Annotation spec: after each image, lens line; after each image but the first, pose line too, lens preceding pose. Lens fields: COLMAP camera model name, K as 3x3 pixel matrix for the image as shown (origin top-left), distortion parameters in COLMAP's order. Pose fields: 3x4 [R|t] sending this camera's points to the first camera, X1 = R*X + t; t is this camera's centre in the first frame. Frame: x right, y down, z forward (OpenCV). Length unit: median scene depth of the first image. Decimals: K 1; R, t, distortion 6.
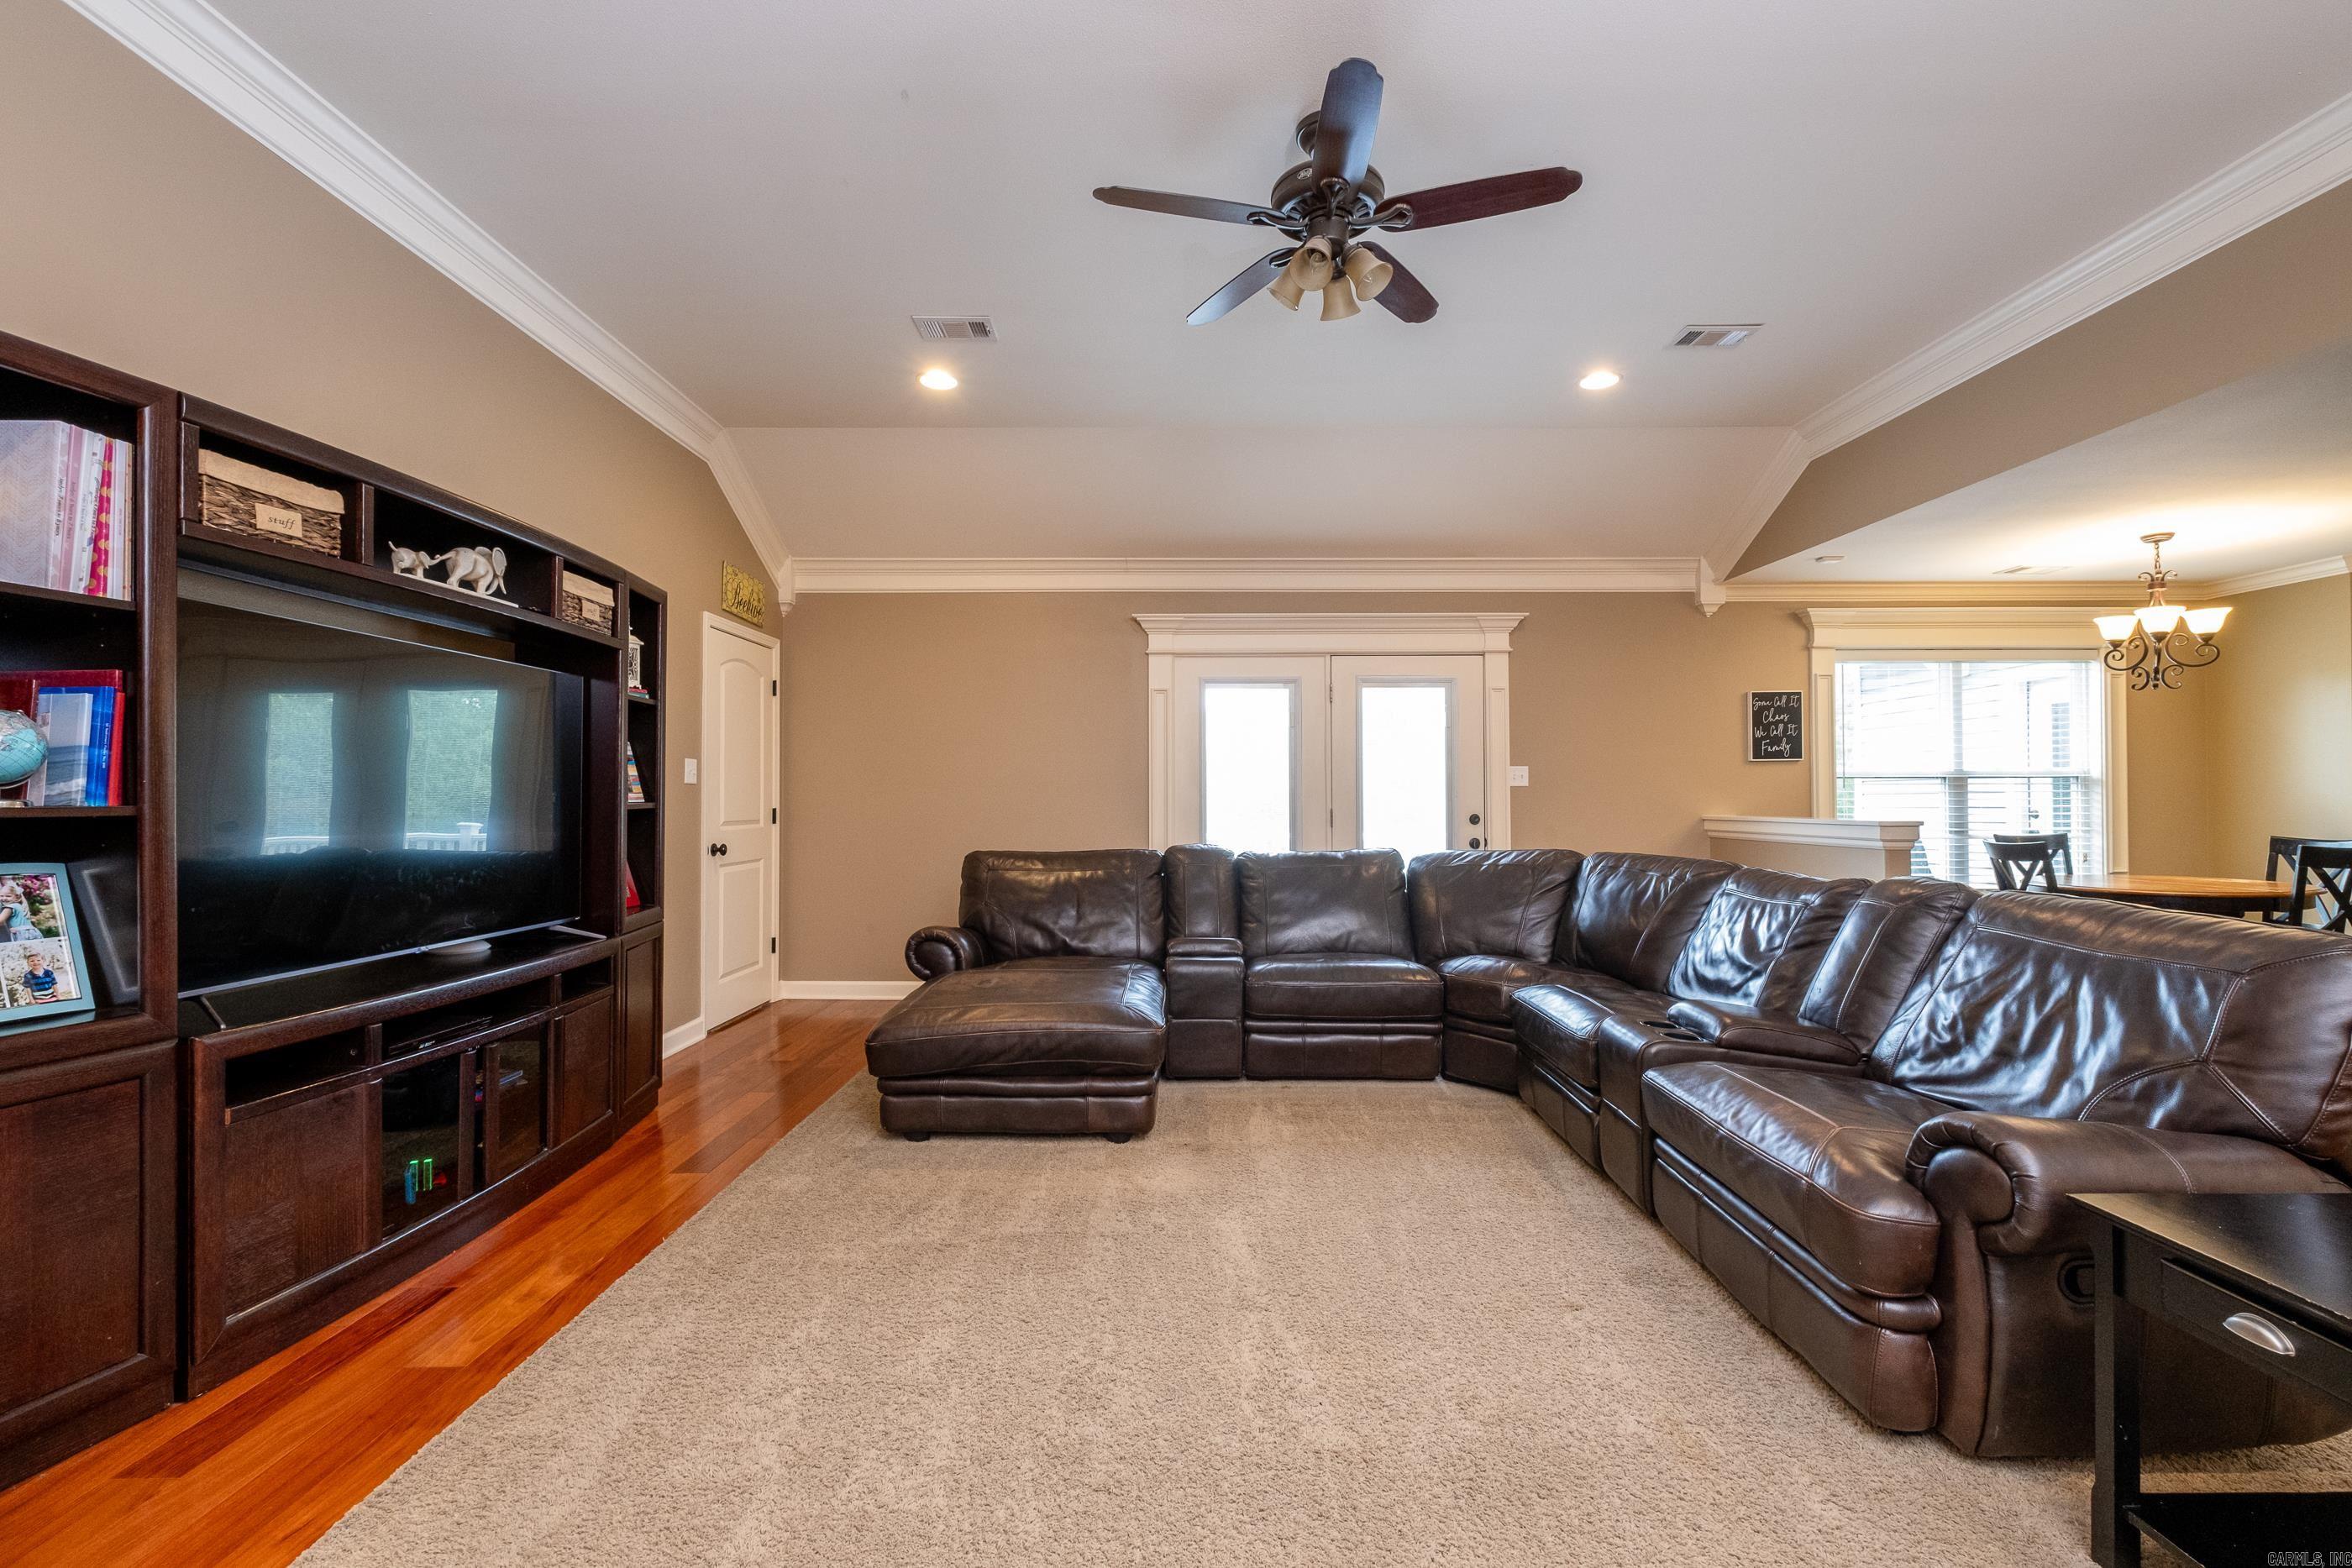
lens RADIAL K [[1032.7, 0, 1177.7], [0, 1032.7, 789.0], [0, 0, 1]] dist [-0.002497, -0.001376]
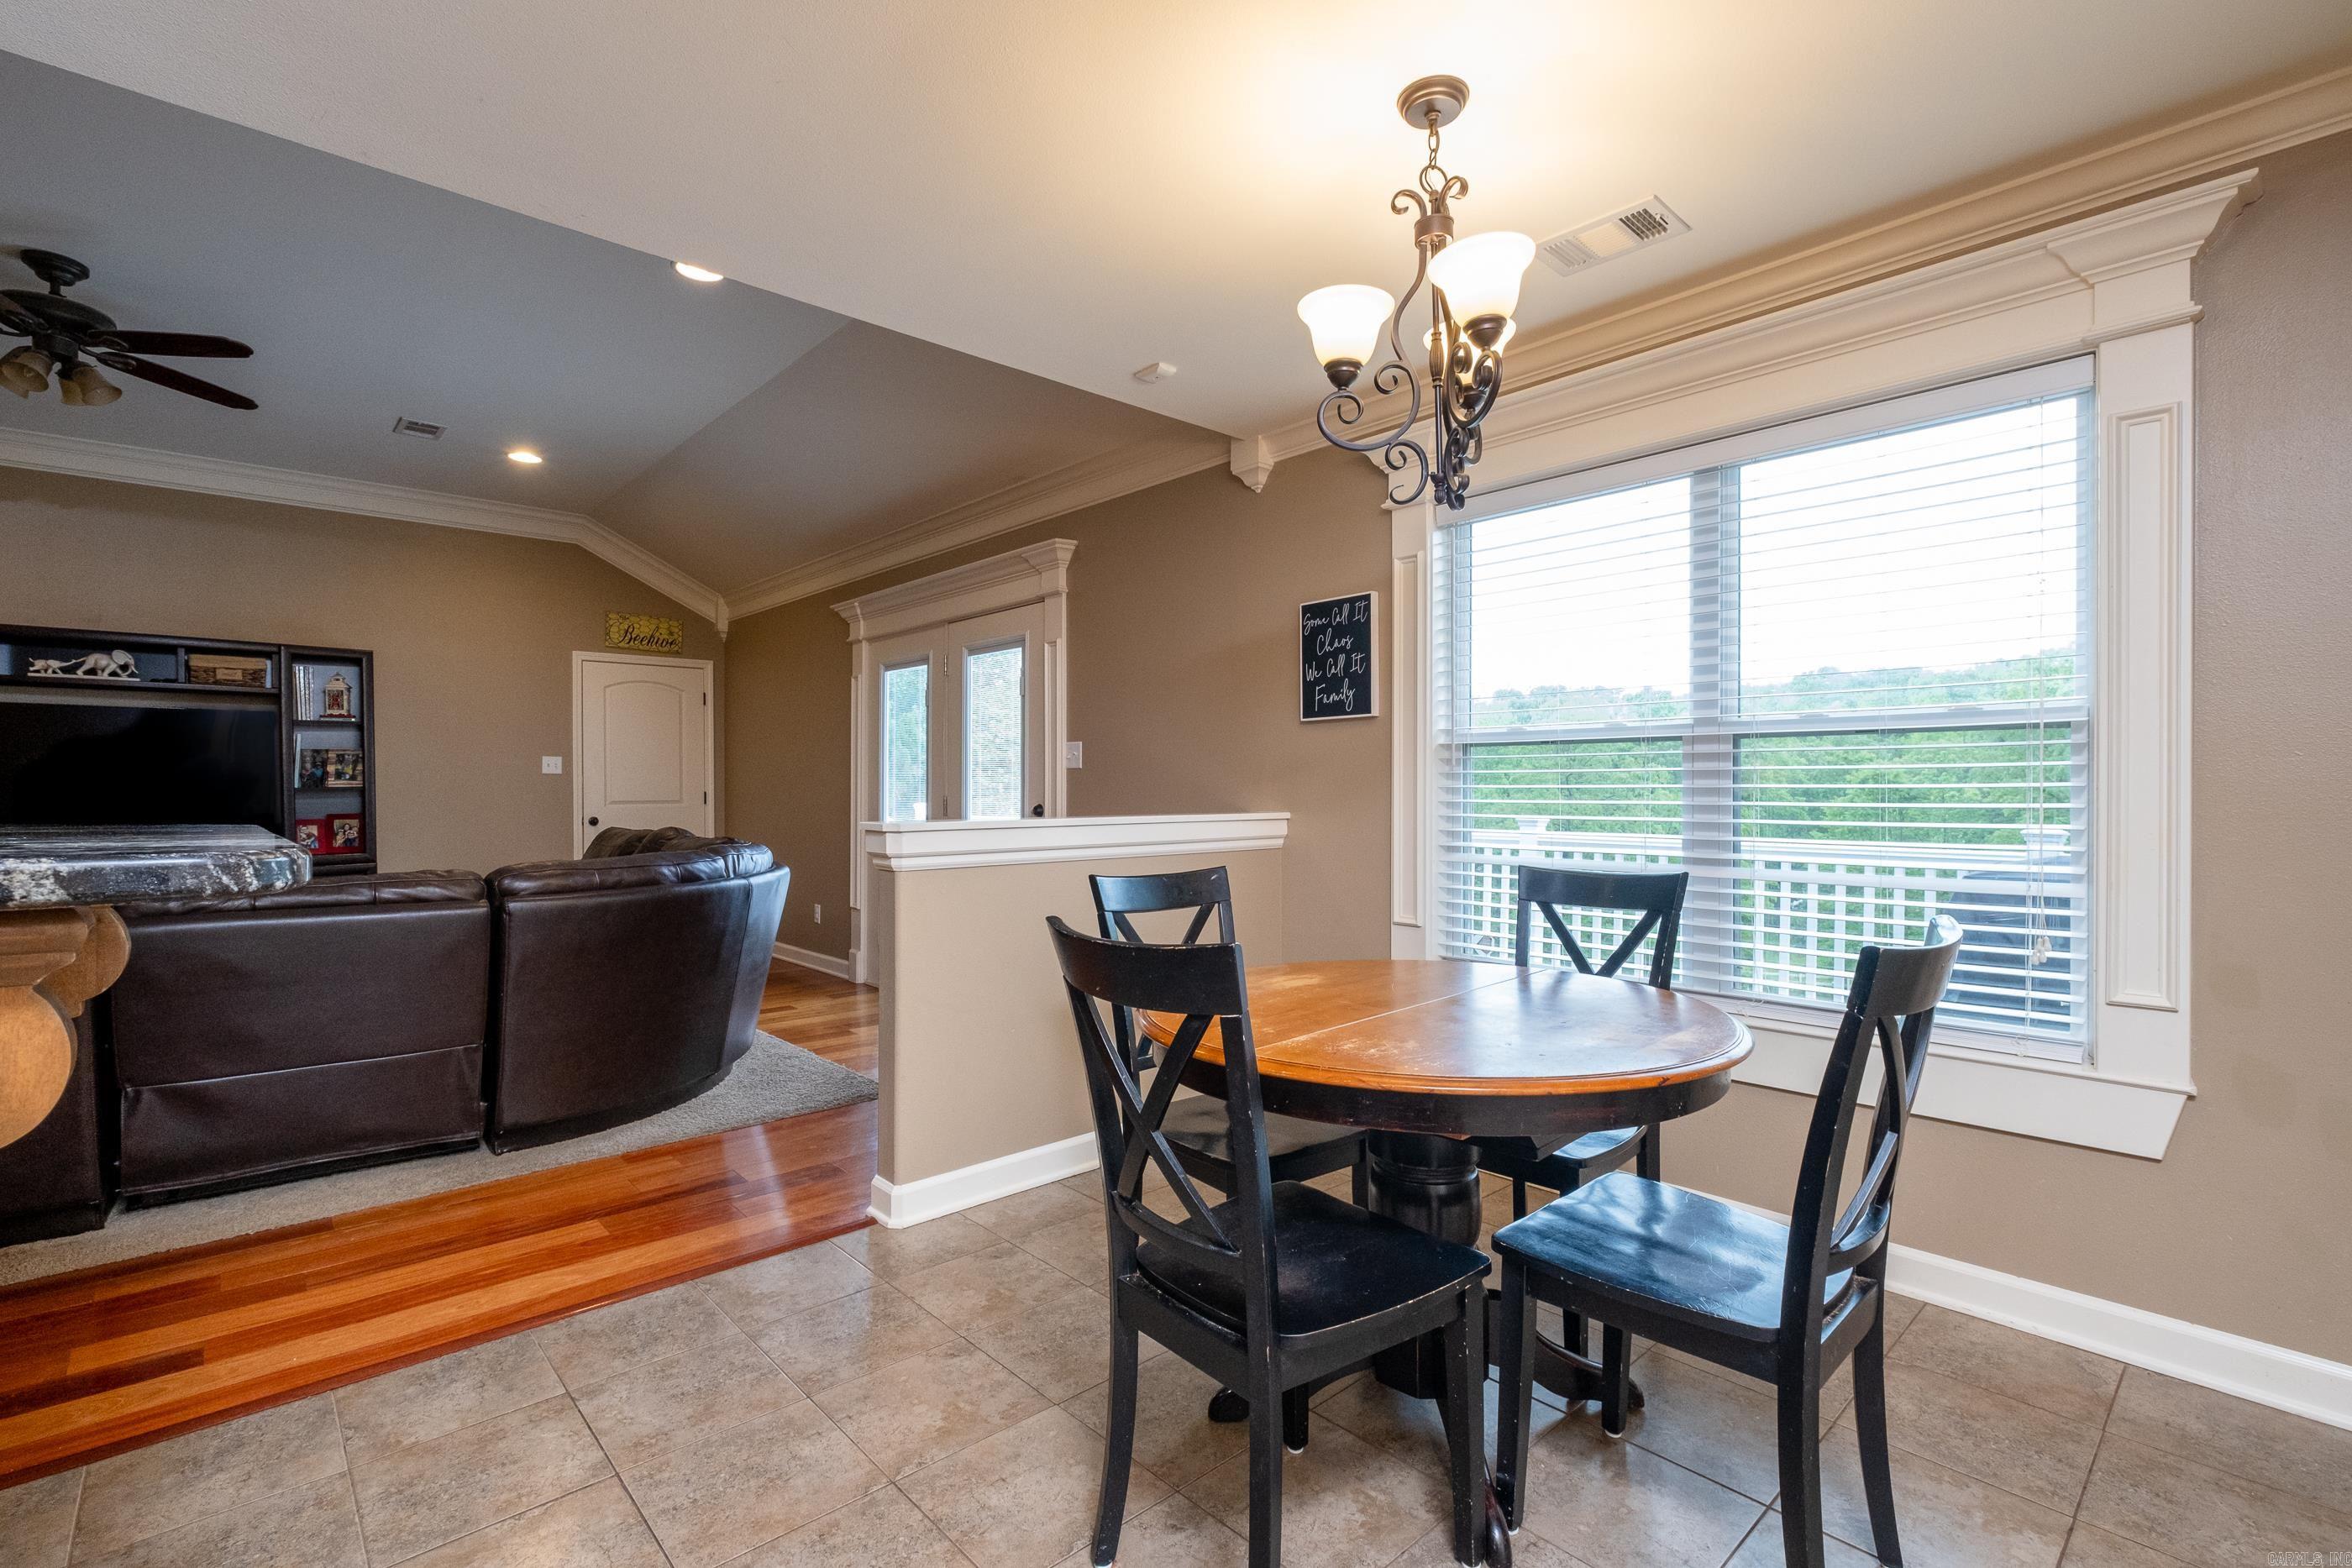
lens RADIAL K [[1032.7, 0, 1165.4], [0, 1032.7, 786.8], [0, 0, 1]] dist [-0.002497, -0.001376]
pose [[0.673926, 0.002373, -0.738795, 0.941133], [0.007176, 0.999927, 0.009757, 0.003858], [0.738764, -0.011877, 0.673859, 0.542694]]
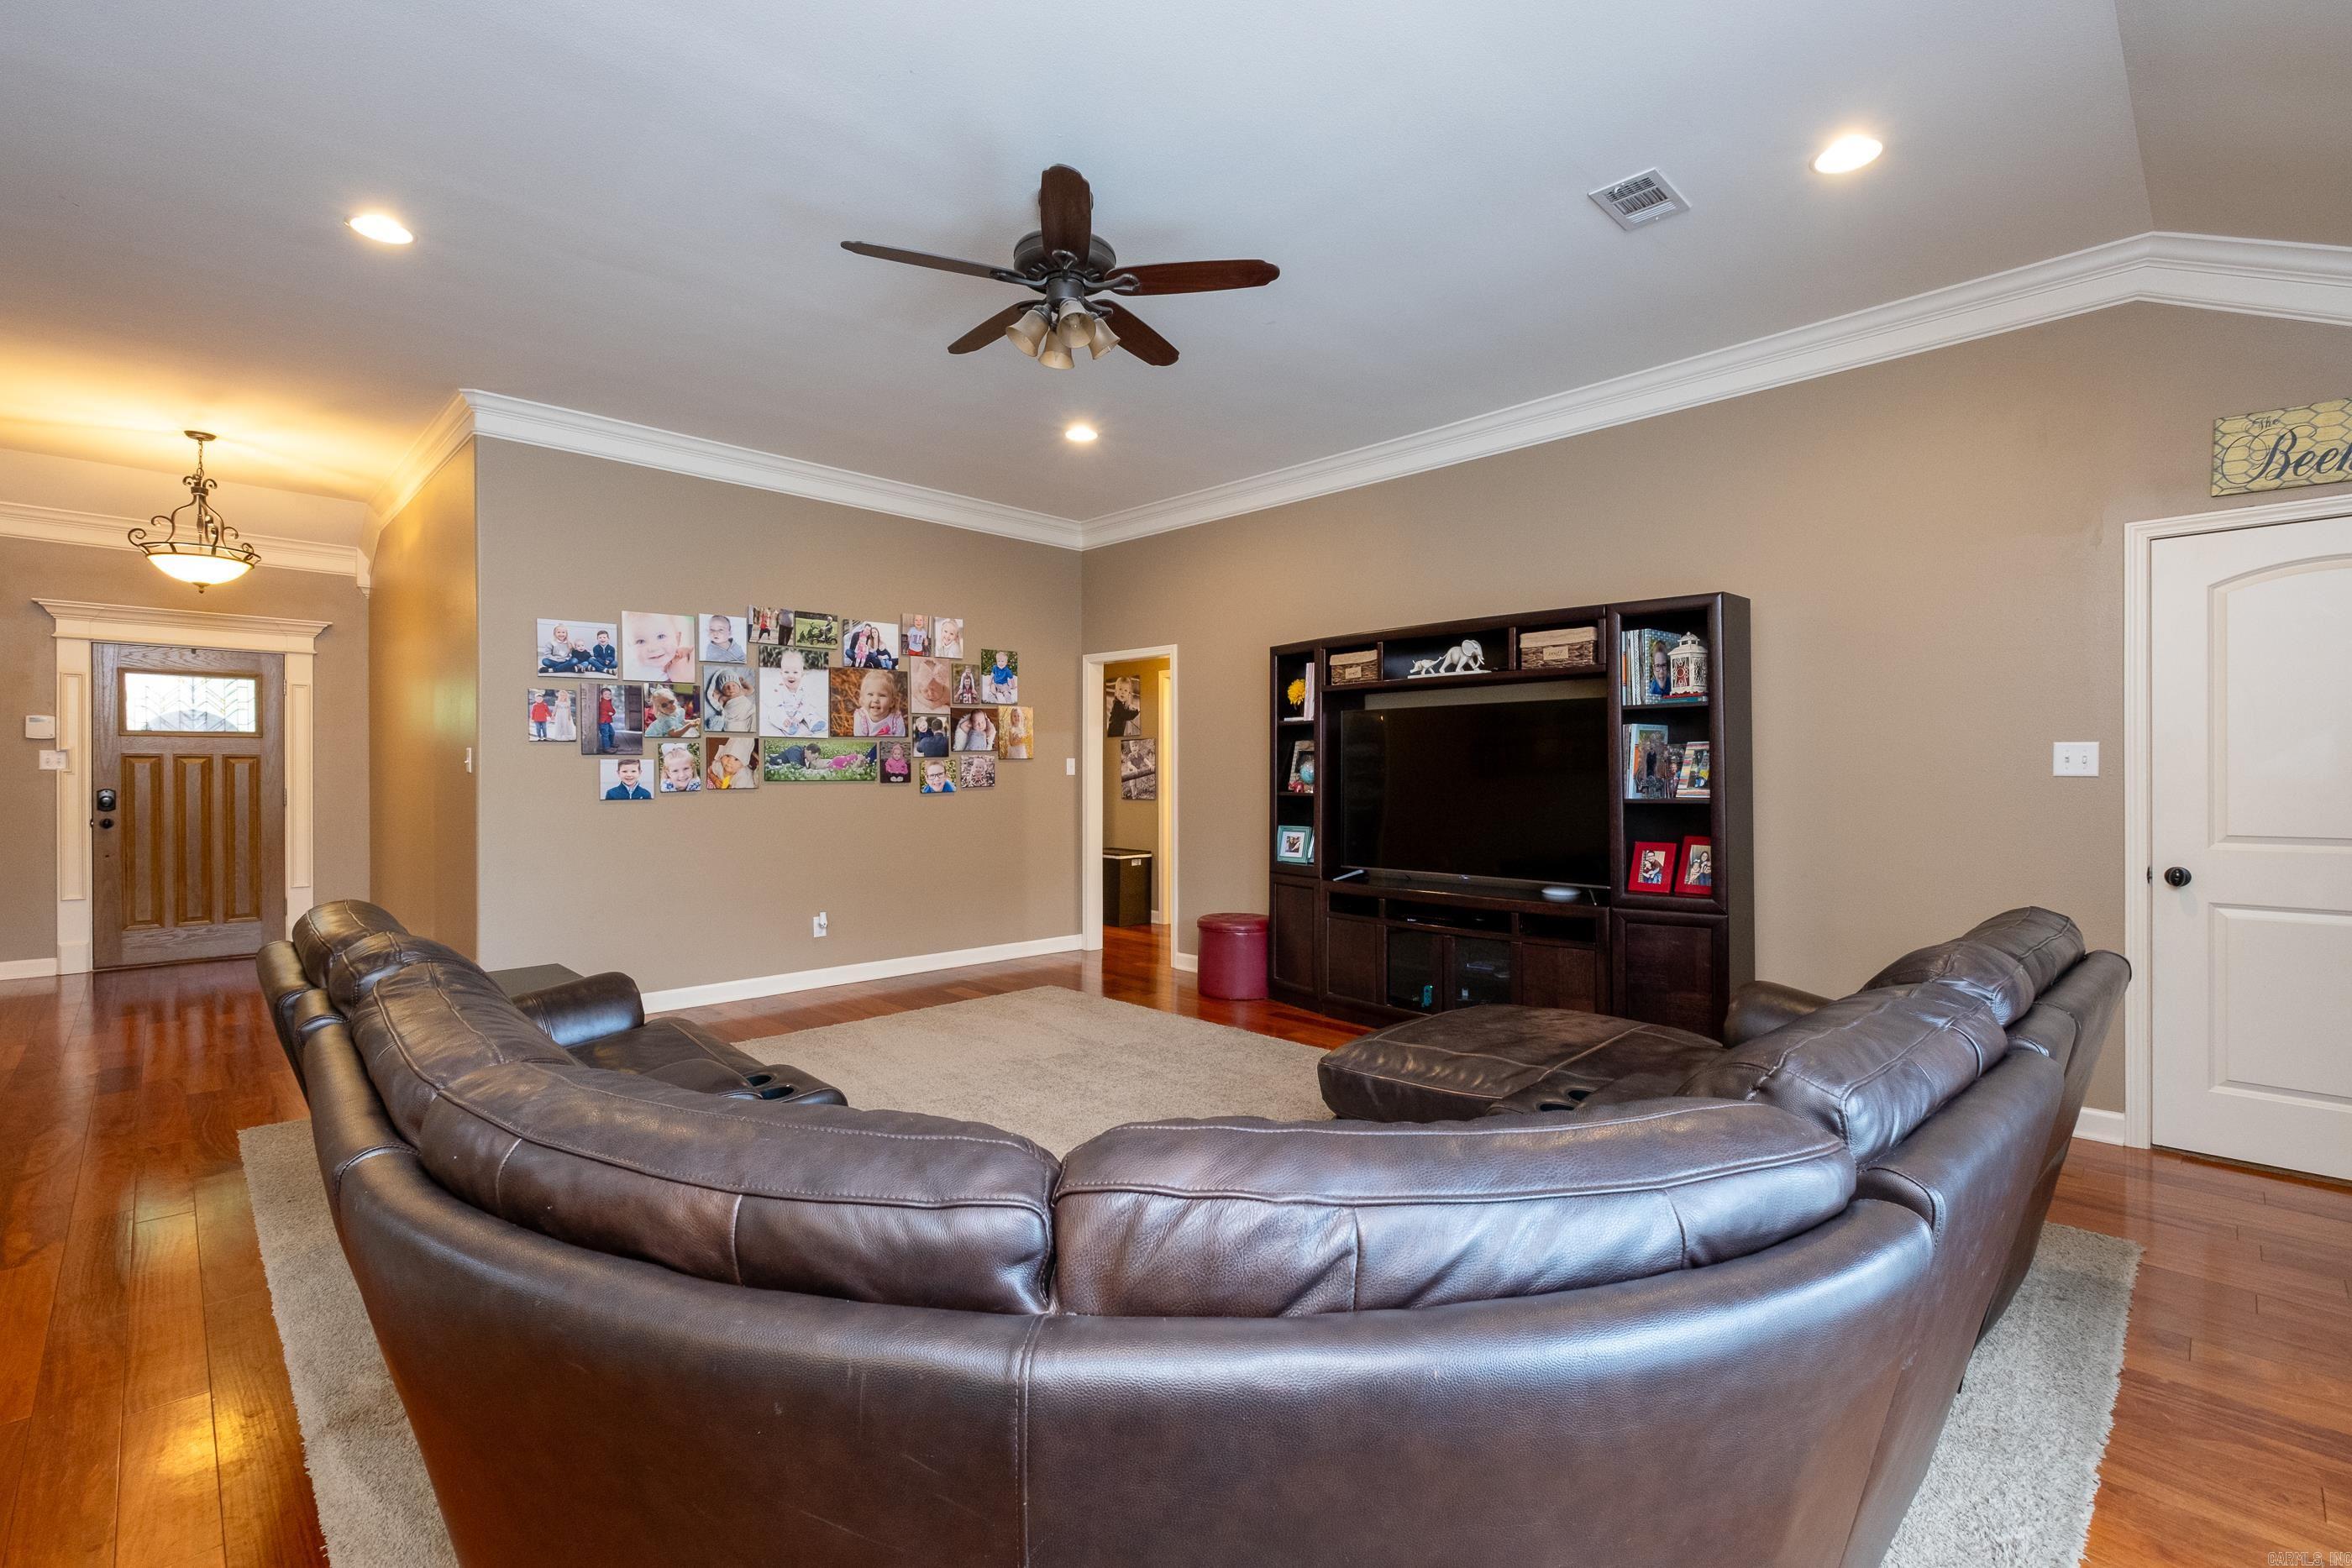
lens RADIAL K [[1032.7, 0, 1173.0], [0, 1032.7, 782.0], [0, 0, 1]] dist [-0.002497, -0.001376]
pose [[-0.711315, 0.012507, -0.702762, 0.393915], [0.012796, 0.999906, 0.004844, -0.010396], [0.702757, -0.005547, -0.711409, 0.873288]]
